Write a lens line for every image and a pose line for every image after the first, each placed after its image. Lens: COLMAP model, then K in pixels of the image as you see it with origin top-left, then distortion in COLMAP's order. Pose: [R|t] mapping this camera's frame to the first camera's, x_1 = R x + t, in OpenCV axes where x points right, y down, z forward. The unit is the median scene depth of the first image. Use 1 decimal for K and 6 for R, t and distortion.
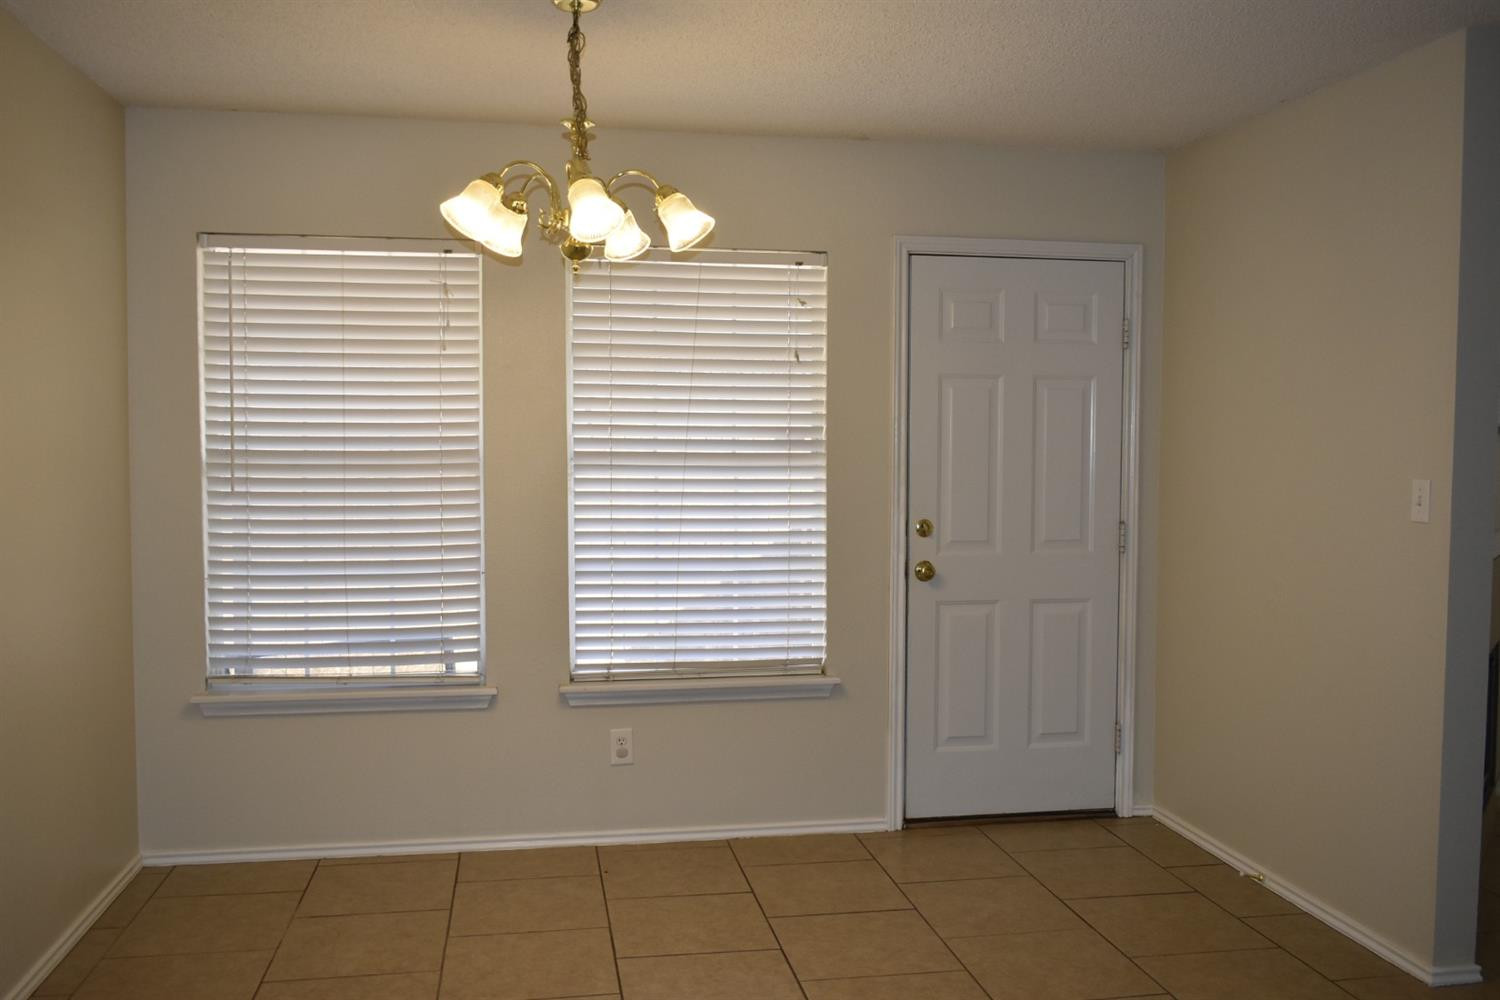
lens RADIAL K [[1290.2, 0, 754.5], [0, 1290.2, 497.8], [0, 0, 1]] dist [-0.032656, 0.011127]
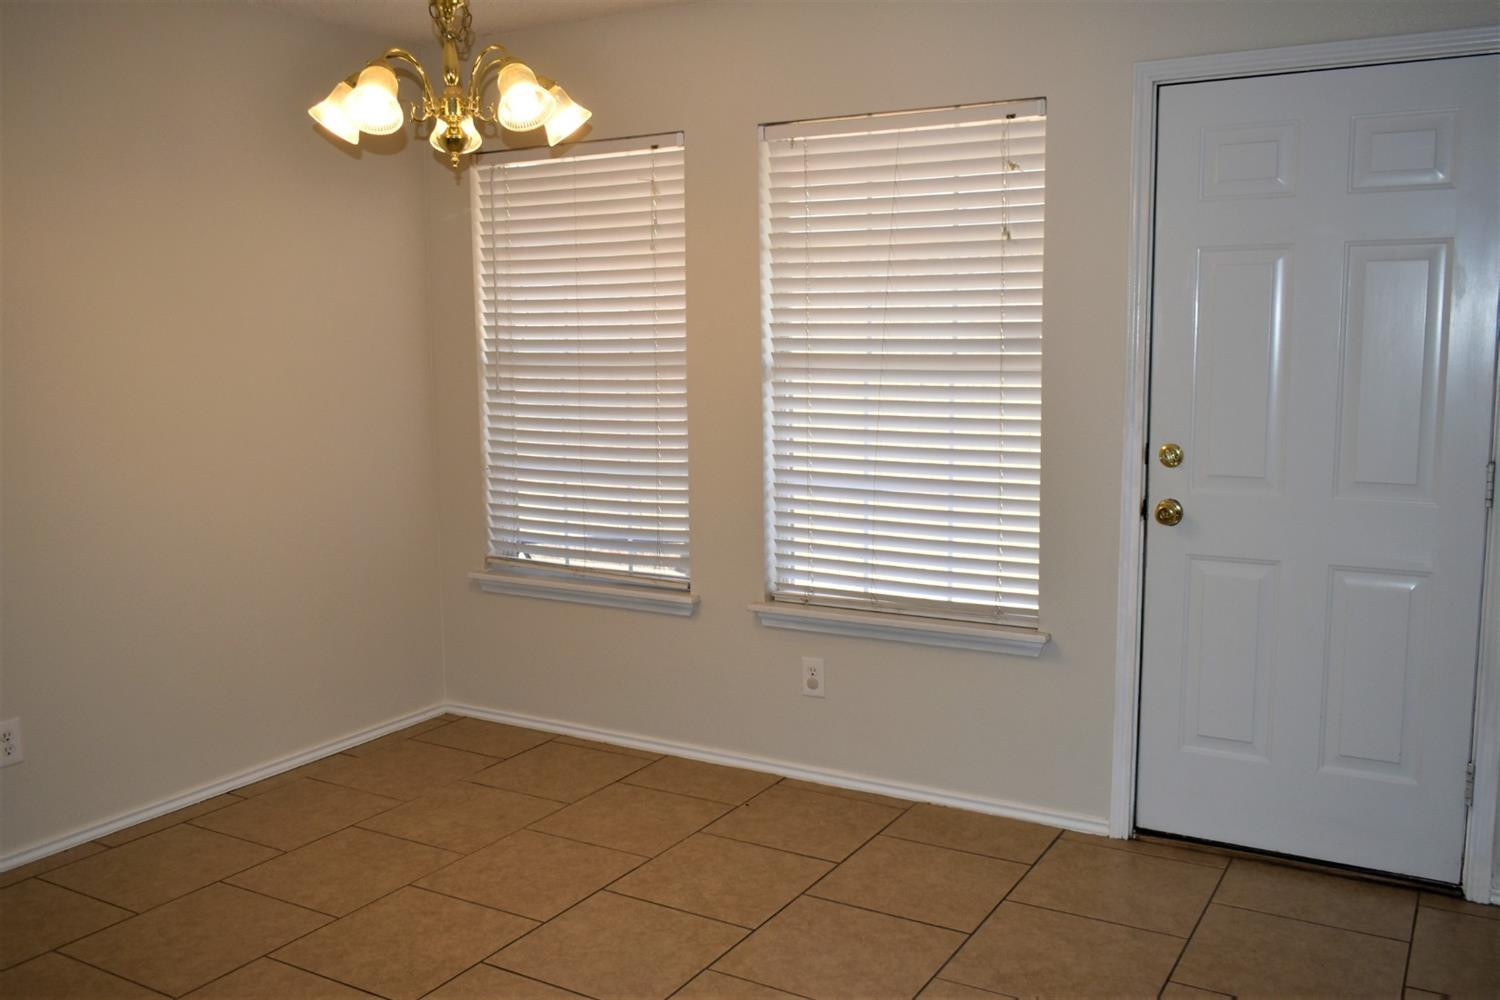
lens RADIAL K [[1290.2, 0, 749.8], [0, 1290.2, 499.4], [0, 0, 1]] dist [-0.032656, 0.011127]
pose [[0.762477, 0.071395, -0.643065, 0.443141], [-0.019806, 0.996003, 0.087095, -0.011827], [0.646713, -0.053671, 0.760843, 0.279903]]
